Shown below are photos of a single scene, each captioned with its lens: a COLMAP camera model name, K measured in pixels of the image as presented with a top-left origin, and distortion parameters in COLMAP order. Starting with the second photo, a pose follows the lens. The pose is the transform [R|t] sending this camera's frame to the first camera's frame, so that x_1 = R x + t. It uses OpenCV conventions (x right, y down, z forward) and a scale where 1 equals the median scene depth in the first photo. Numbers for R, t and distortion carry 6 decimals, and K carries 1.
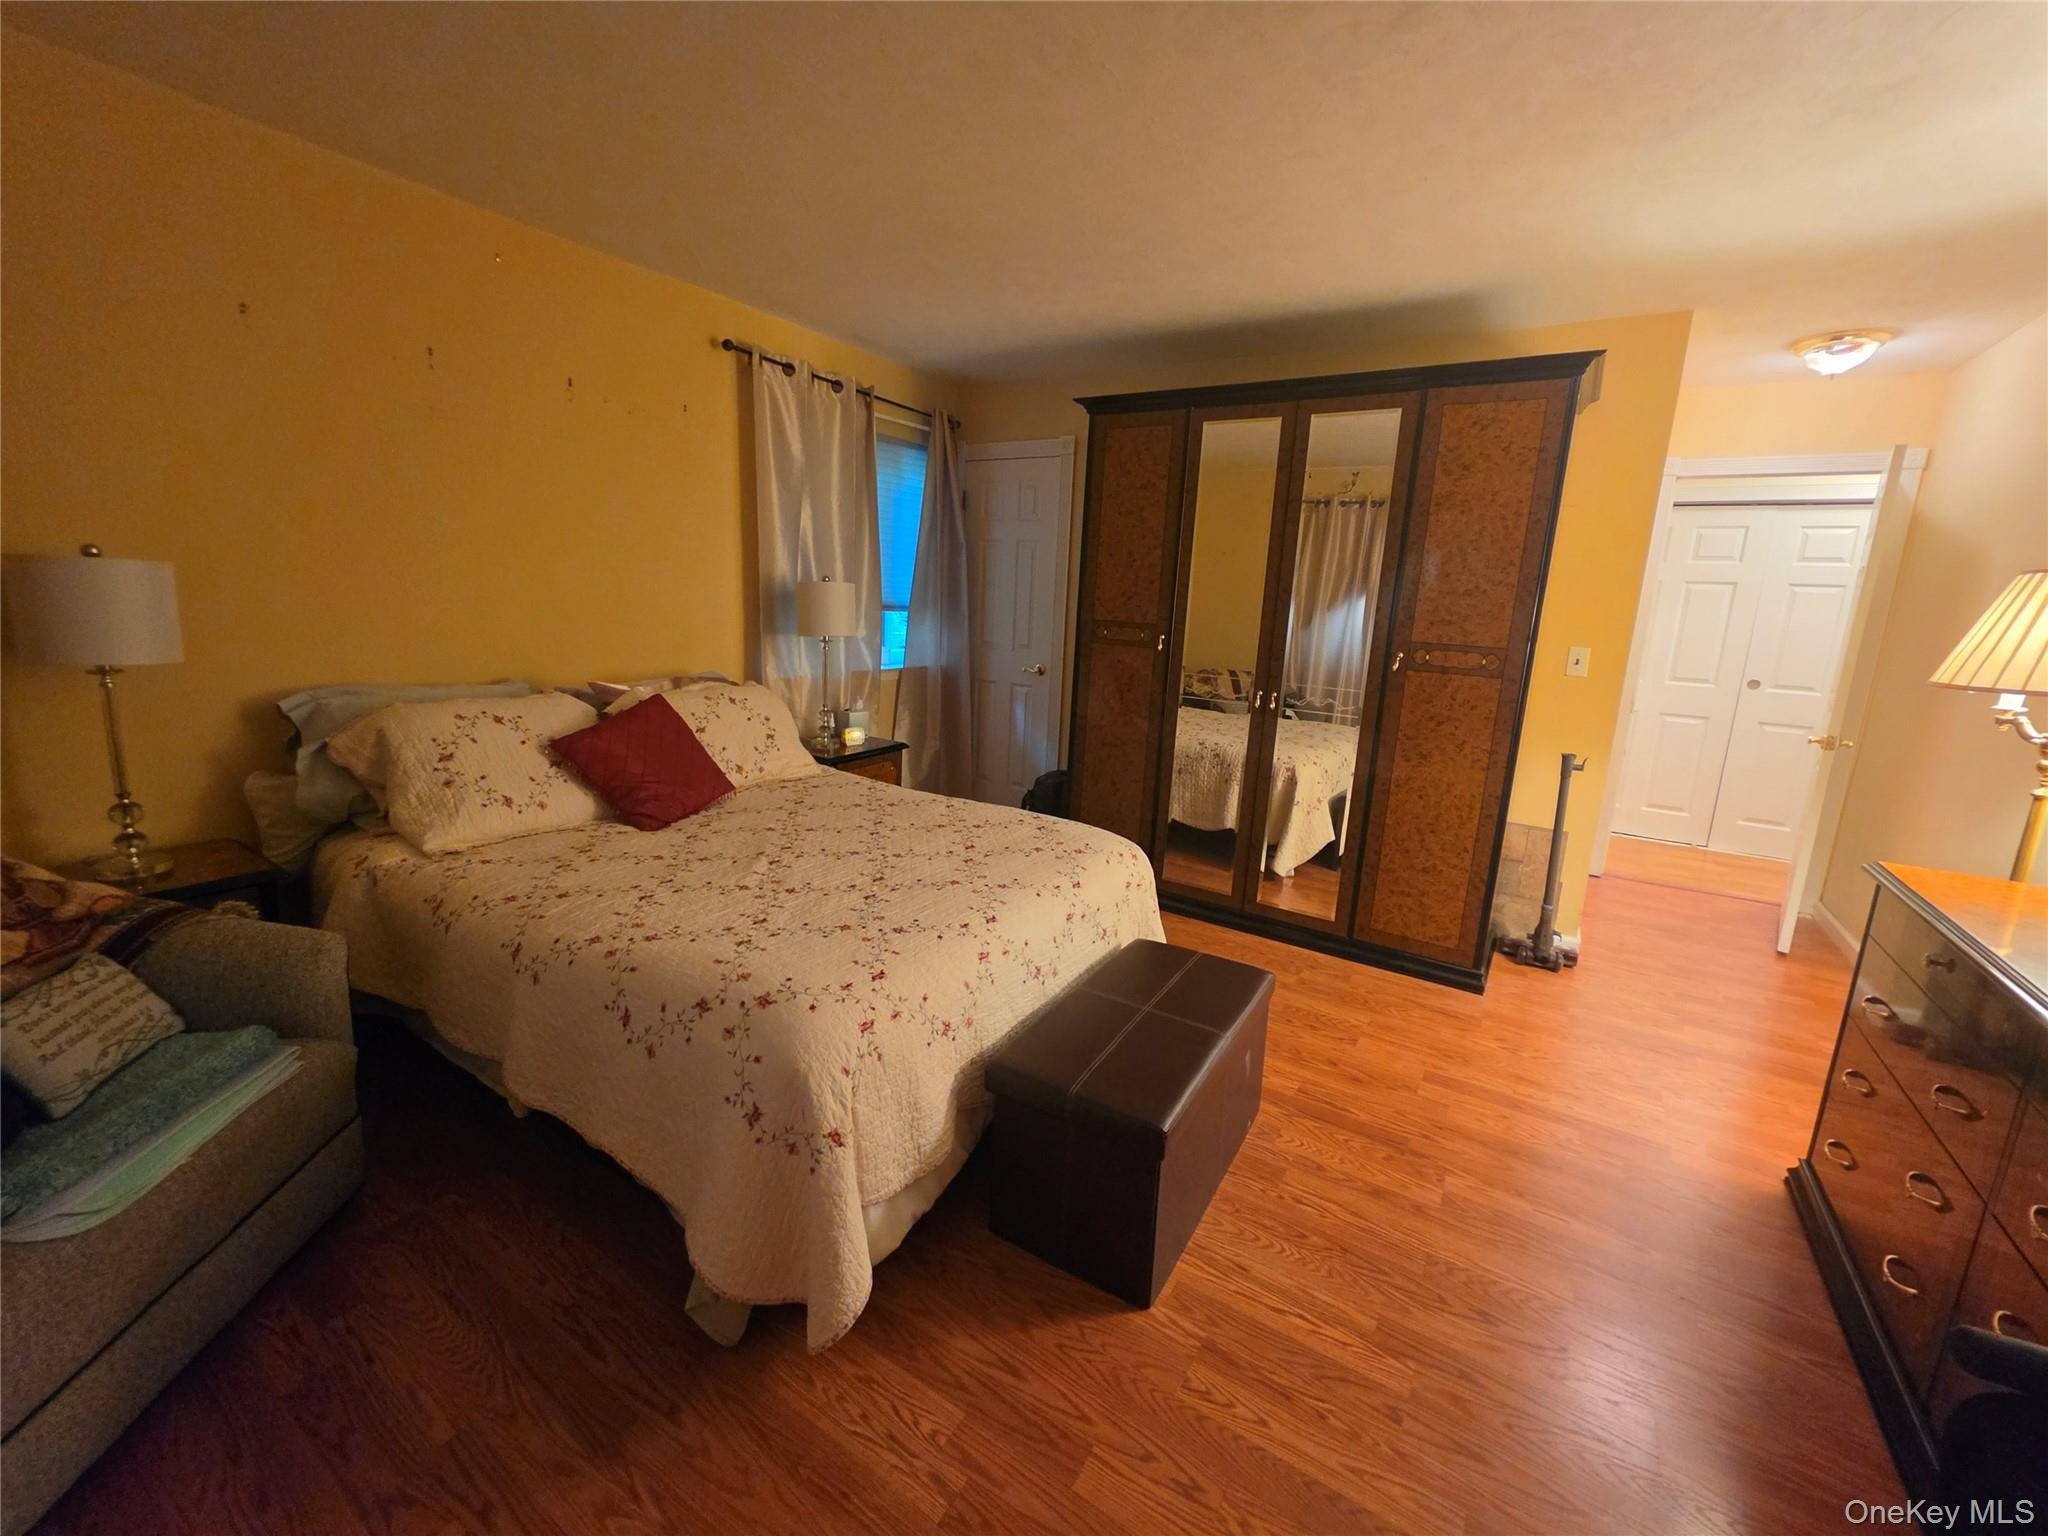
lens RADIAL K [[833.7, 0, 1030.8], [0, 833.7, 759.8], [0, 0, 1]] dist [-0.005815, 0.000607]
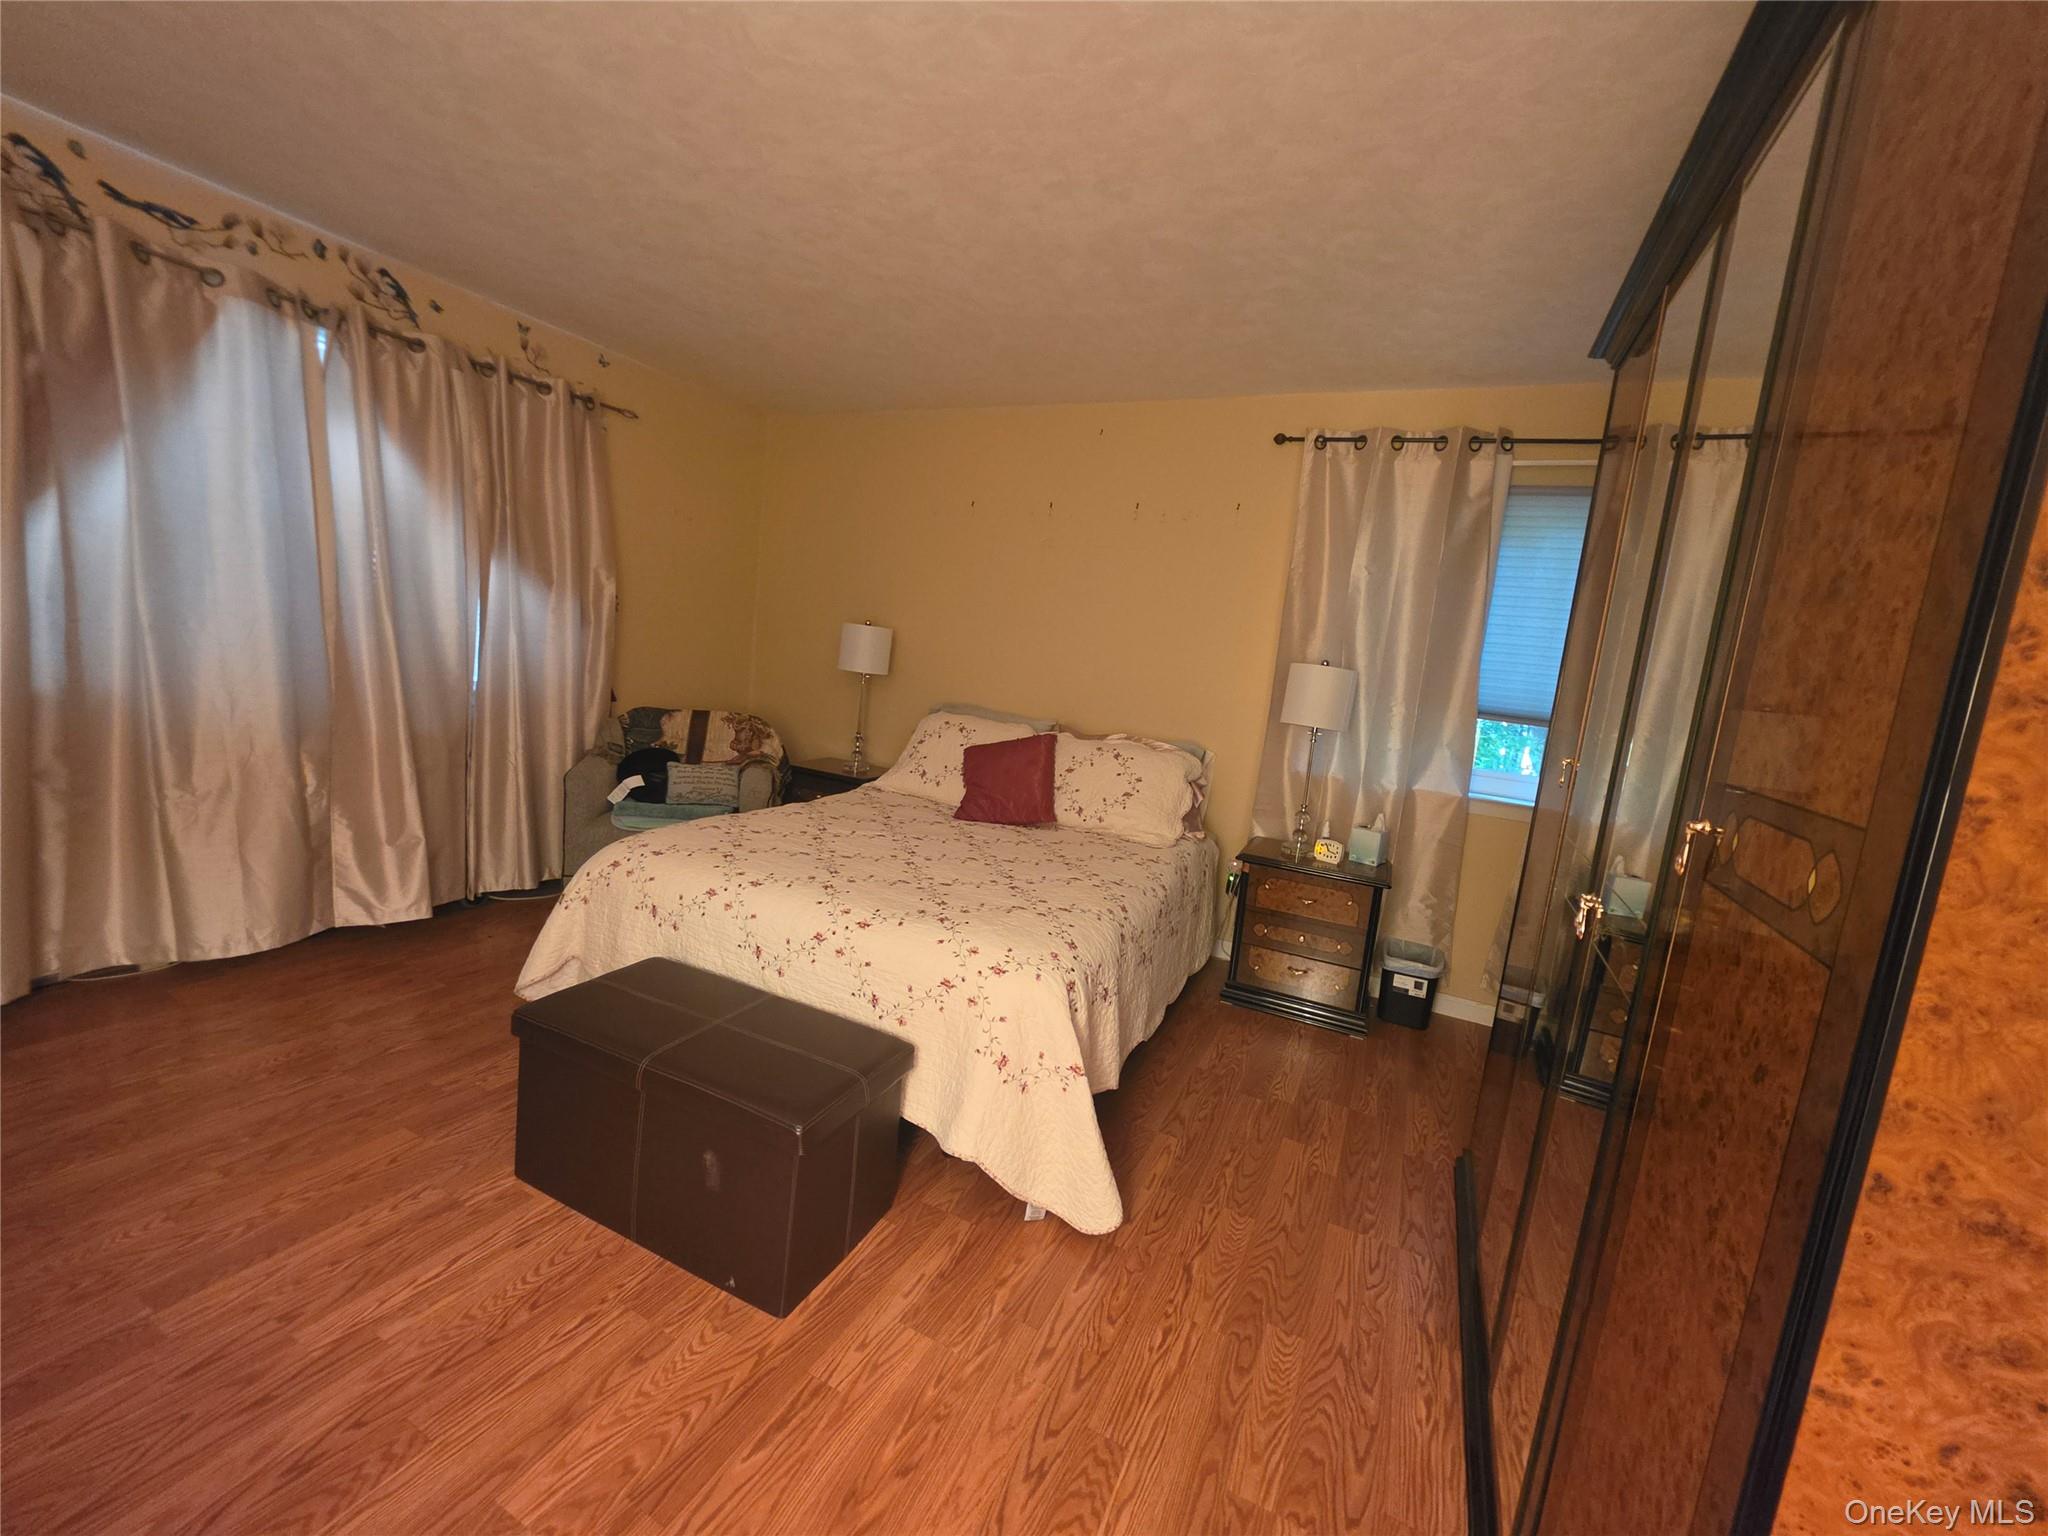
lens RADIAL K [[833.7, 0, 1030.3], [0, 833.7, 766.3], [0, 0, 1]] dist [-0.005815, 0.000607]
pose [[0.103470, 0.100367, -0.989556, 1.142270], [-0.296265, 0.952846, 0.065666, -0.154220], [0.949485, 0.286376, 0.128326, 1.194476]]
